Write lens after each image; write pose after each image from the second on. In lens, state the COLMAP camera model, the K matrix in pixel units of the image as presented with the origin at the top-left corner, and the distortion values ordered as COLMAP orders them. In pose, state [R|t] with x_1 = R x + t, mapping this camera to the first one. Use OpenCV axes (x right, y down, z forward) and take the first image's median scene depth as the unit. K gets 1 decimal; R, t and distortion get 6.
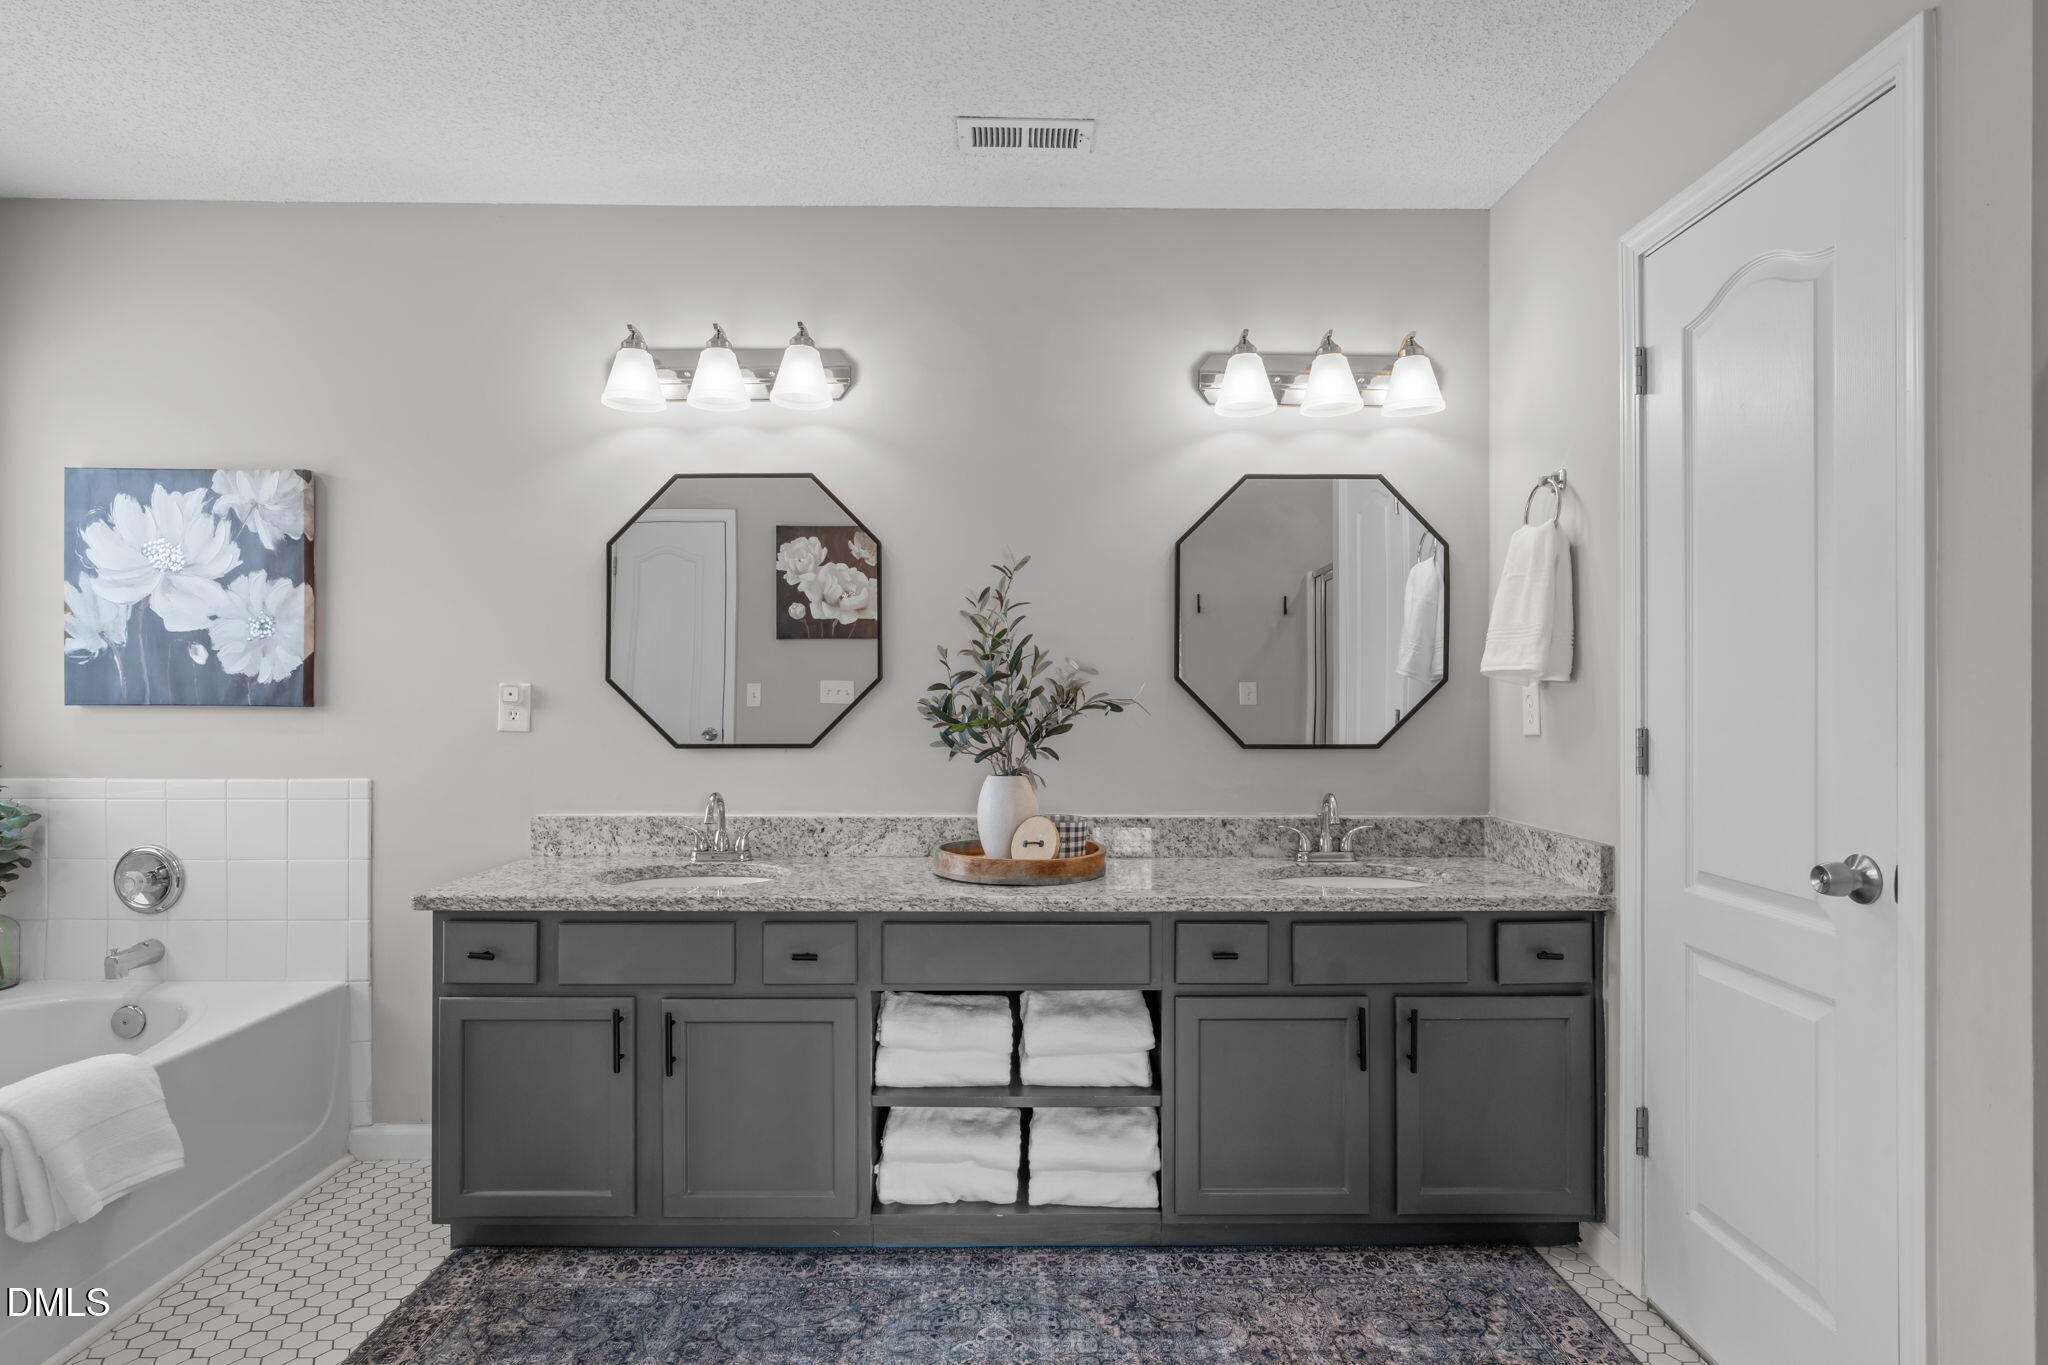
lens RADIAL K [[943.9, 0, 1024.0], [0, 943.9, 682.5], [0, 0, 1]] dist [-0.002822, 0.000887]
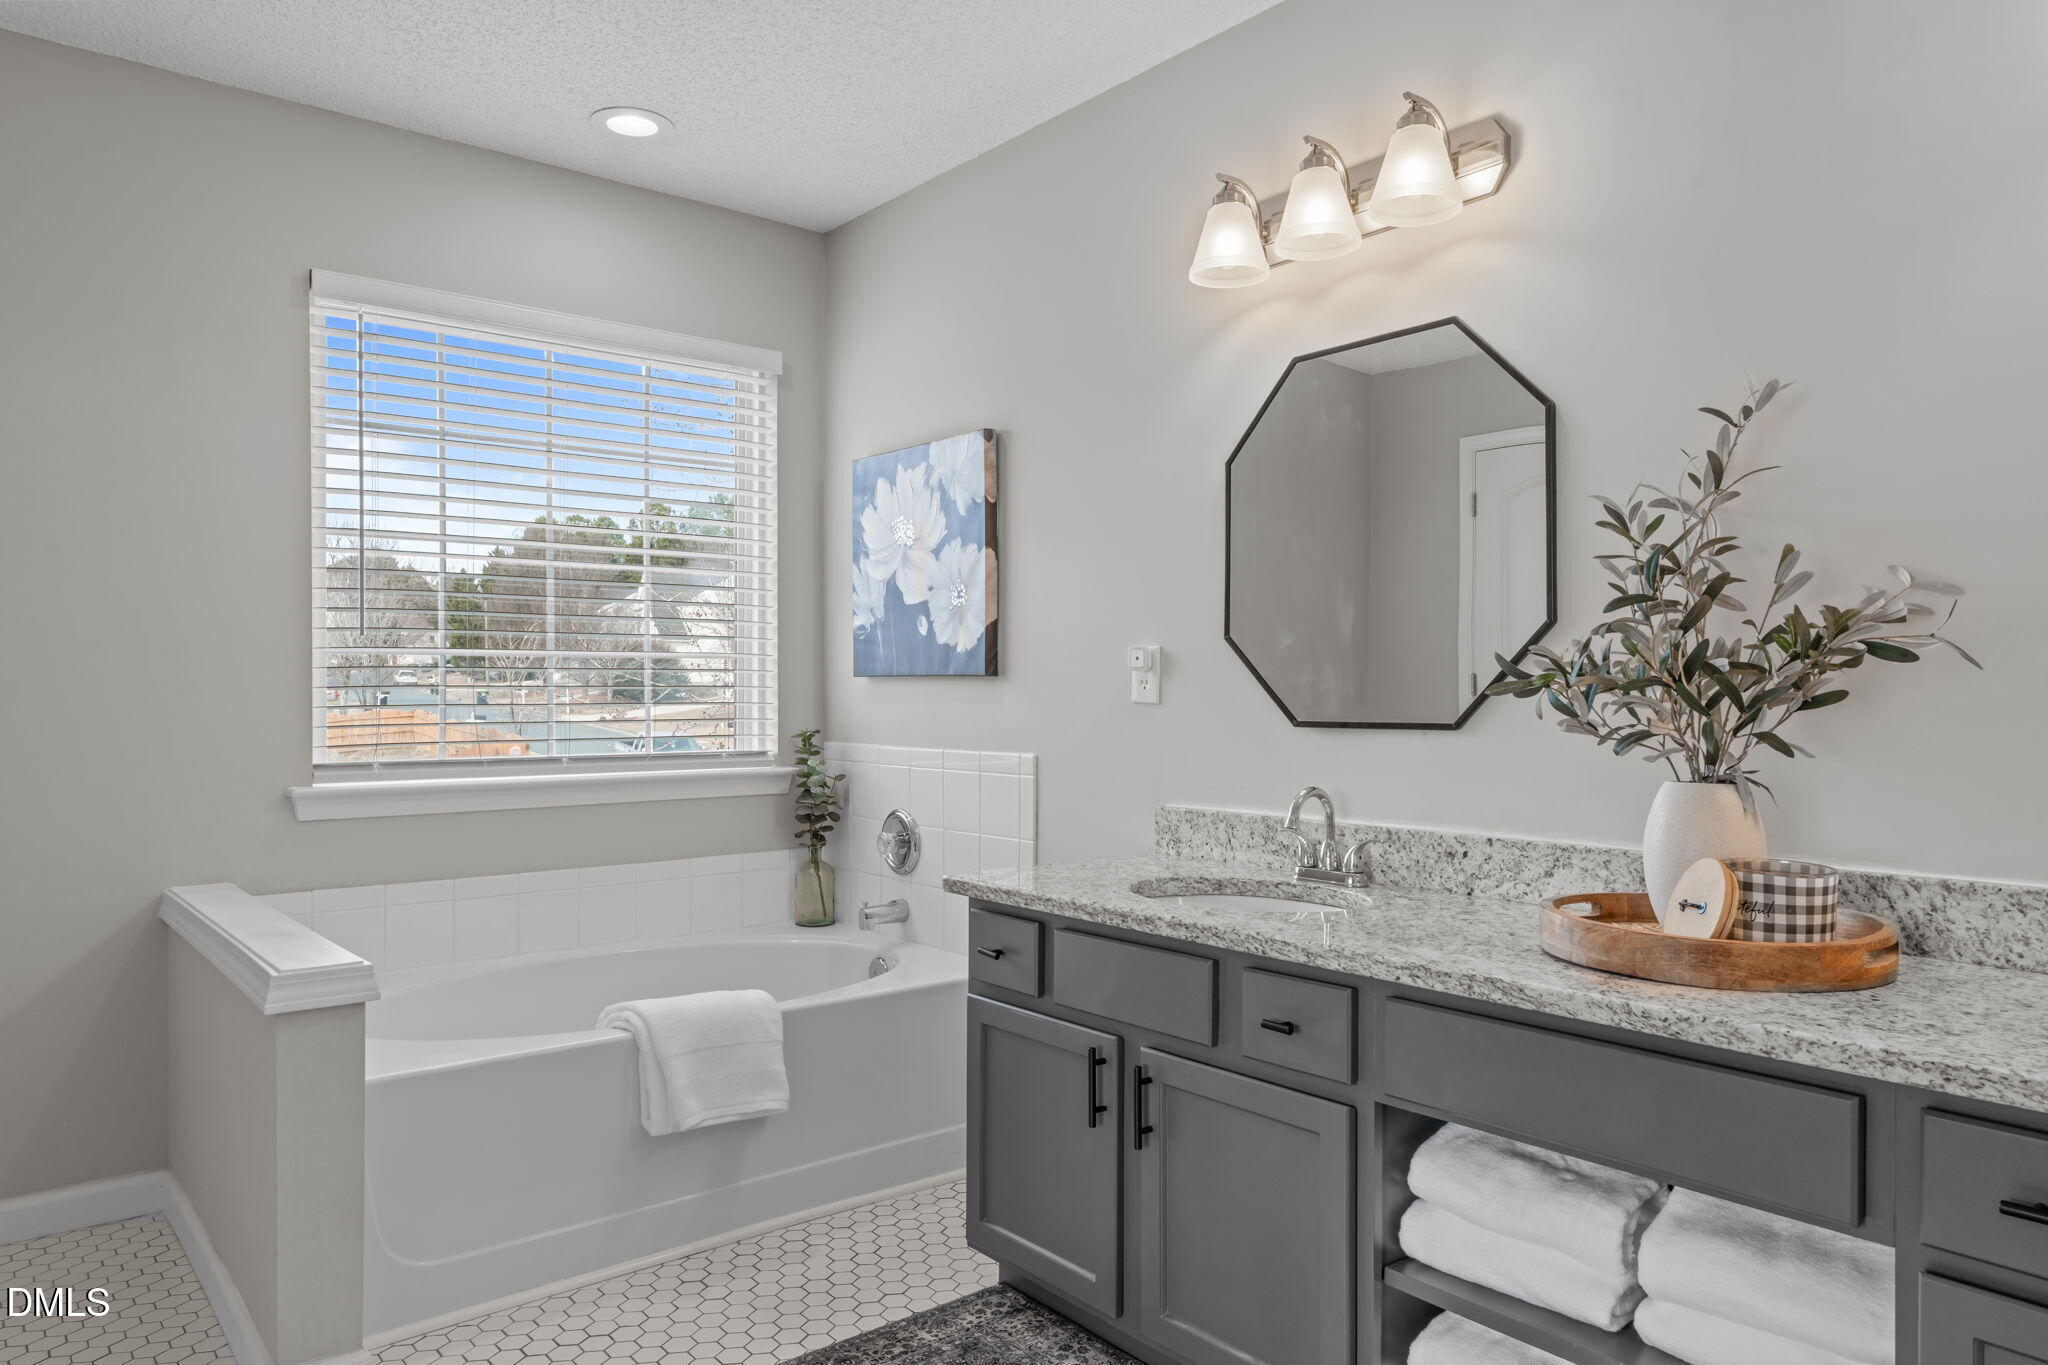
lens RADIAL K [[1236.6, 0, 1020.8], [0, 1236.6, 675.7], [0, 0, 1]] dist [-0.006057, 0.002530]
pose [[0.686161, -0.006333, -0.727422, 0.202564], [0.013478, 0.999901, 0.004008, 0.024257], [0.727324, -0.012554, 0.686179, 0.187066]]
